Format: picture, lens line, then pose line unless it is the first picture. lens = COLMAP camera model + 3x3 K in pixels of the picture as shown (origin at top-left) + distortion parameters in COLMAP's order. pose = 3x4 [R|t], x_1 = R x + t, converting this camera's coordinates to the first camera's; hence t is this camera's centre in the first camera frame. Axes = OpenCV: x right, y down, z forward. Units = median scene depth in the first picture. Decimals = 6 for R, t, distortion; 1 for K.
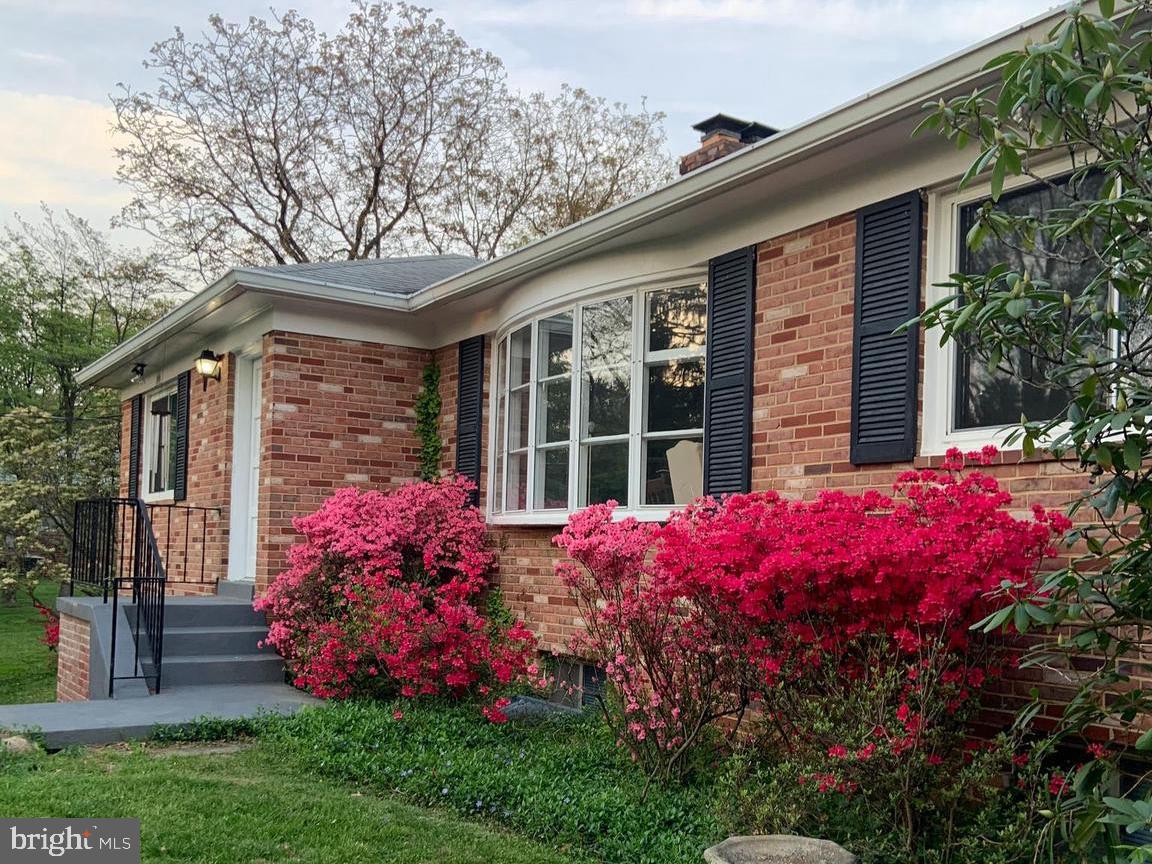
lens RADIAL K [[1150.4, 0, 575.9], [0, 1150.4, 520.2], [0, 0, 1]] dist [0.096782, 0.000000]
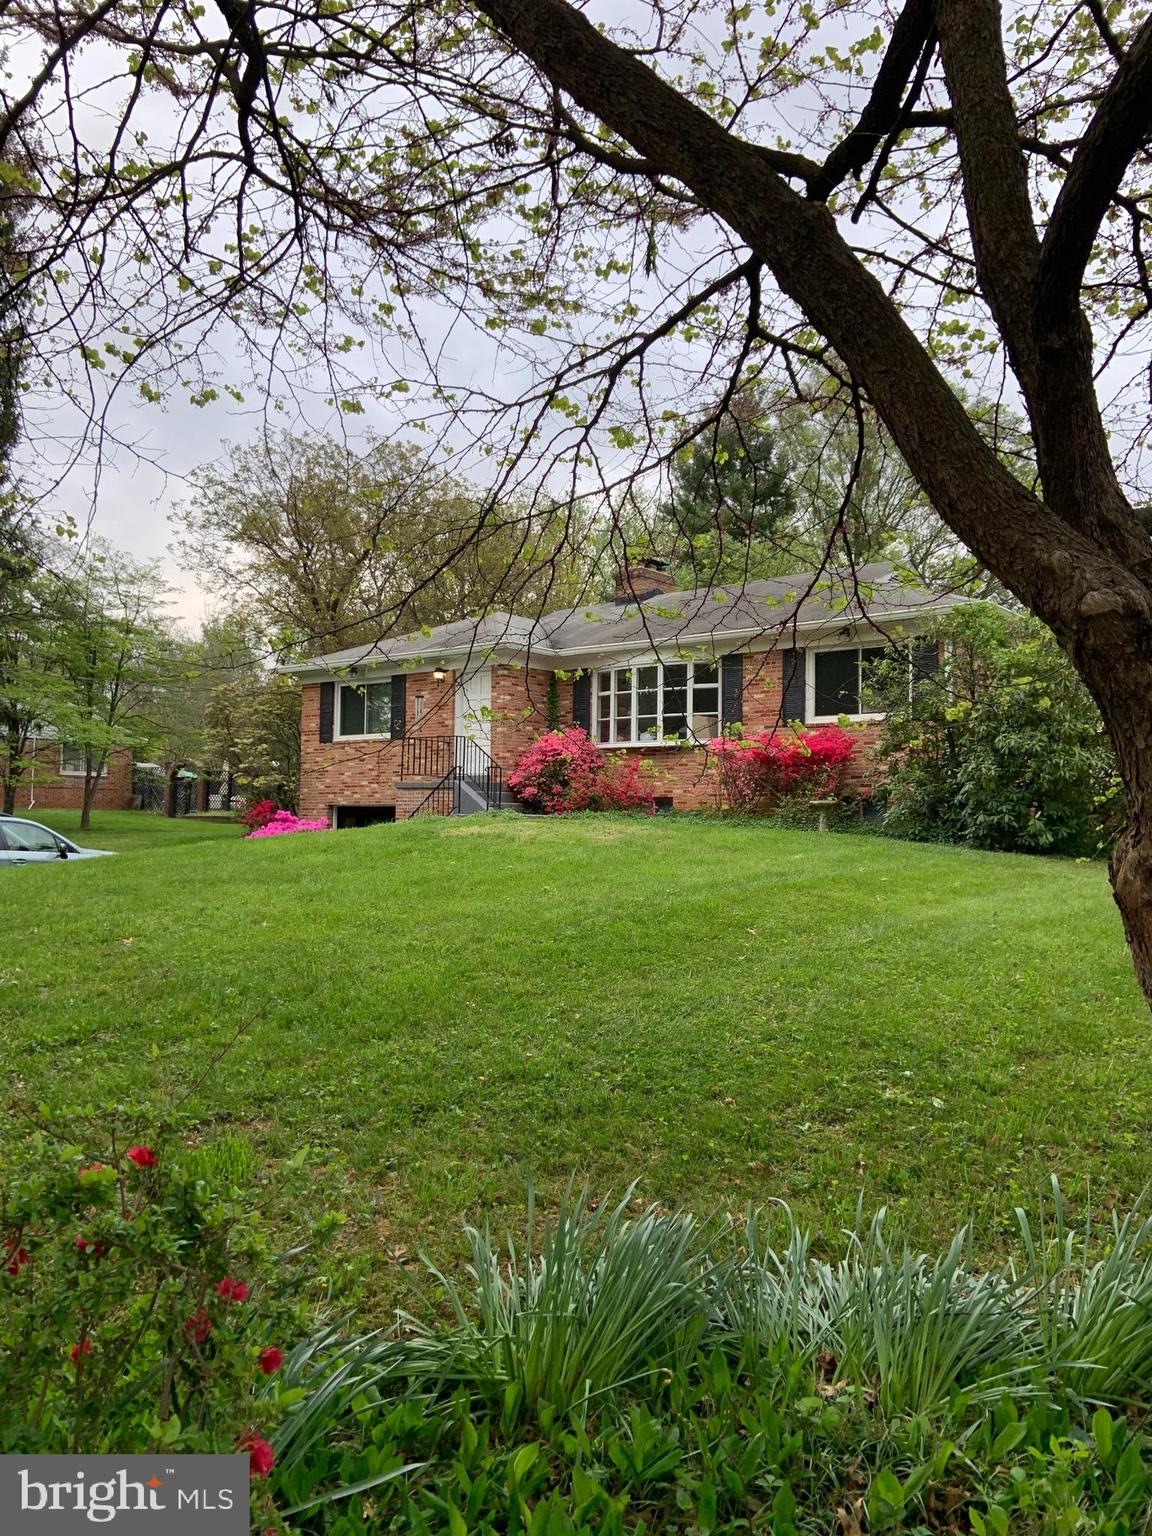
lens RADIAL K [[1145.4, 0, 573.5], [0, 1145.4, 736.3], [0, 0, 1]] dist [0.079650, -0.004162]
pose [[0.947063, 0.006810, 0.320976, -0.844870], [0.003628, 0.999484, -0.031910, 0.052187], [-0.321028, 0.031385, 0.946550, -1.174814]]
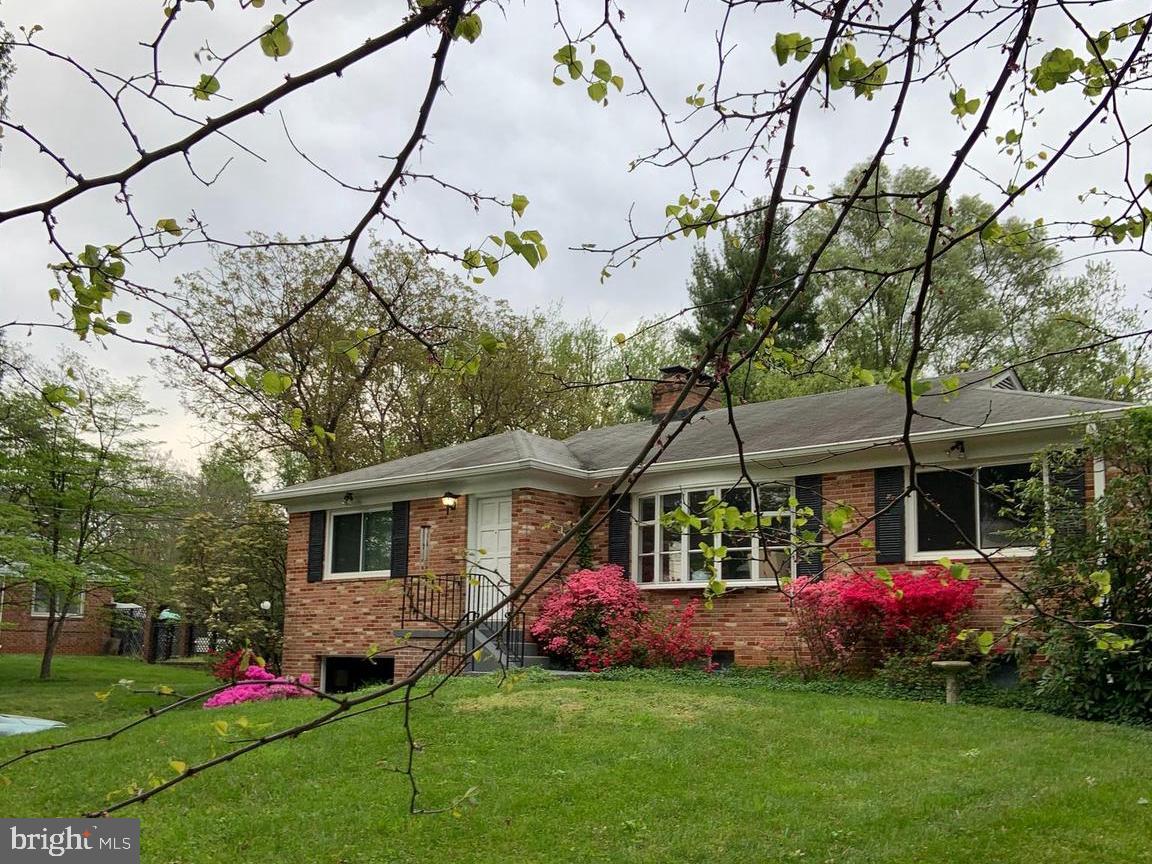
lens RADIAL K [[1150.4, 0, 558.3], [0, 1150.4, 493.8], [0, 0, 1]] dist [0.096782, 0.000000]
pose [[0.952376, 0.032064, 0.303236, -0.774958], [-0.000907, 0.994749, -0.102338, 0.040941], [-0.304925, 0.097189, 0.947404, -0.805980]]
